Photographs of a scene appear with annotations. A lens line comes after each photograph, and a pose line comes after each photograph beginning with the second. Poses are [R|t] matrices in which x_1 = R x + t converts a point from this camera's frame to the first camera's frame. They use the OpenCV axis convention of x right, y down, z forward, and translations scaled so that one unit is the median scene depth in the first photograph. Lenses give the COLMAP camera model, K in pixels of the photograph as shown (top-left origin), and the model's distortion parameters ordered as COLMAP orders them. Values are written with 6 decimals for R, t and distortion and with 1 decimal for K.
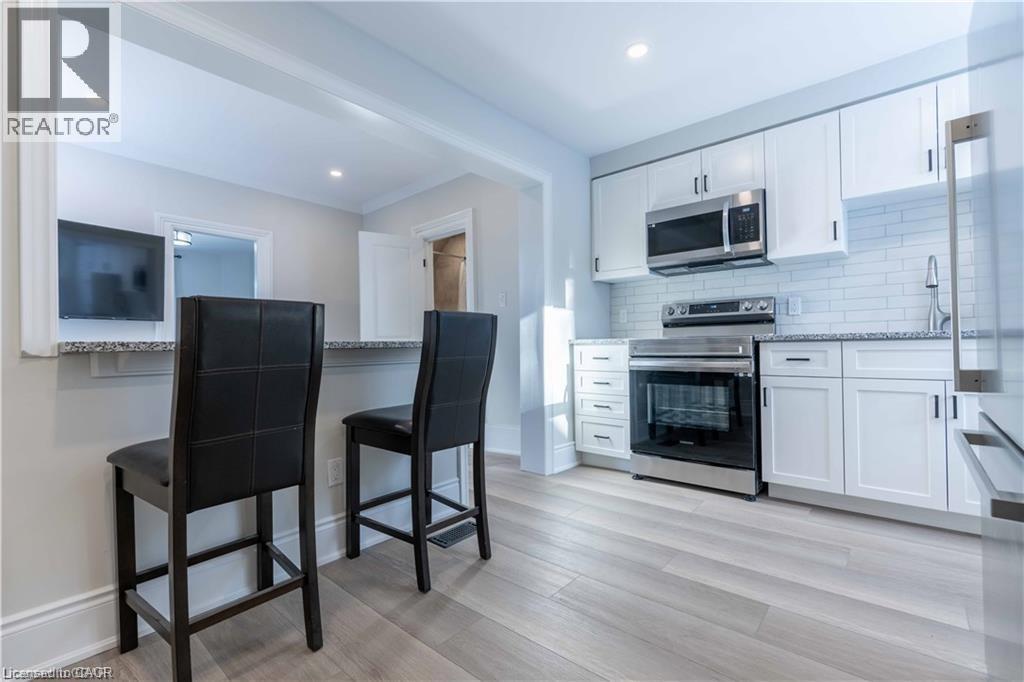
lens RADIAL K [[460.1, 0, 518.3], [0, 460.1, 338.1], [0, 0, 1]] dist [-0.004380, -0.000221]
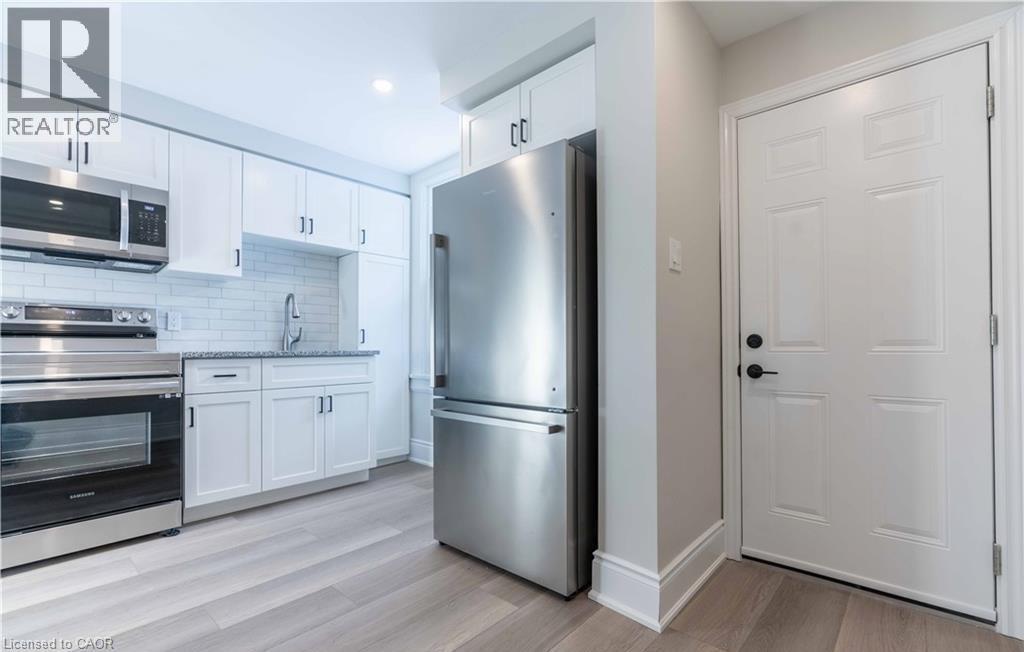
lens RADIAL K [[464.6, 0, 496.1], [0, 464.6, 340.0], [0, 0, 1]] dist [-0.001181, -0.000240]
pose [[0.034464, 0.036216, 0.998750, -0.380812], [-0.010024, 0.999305, -0.035890, -0.002463], [-0.999356, -0.008775, 0.034803, 0.323795]]
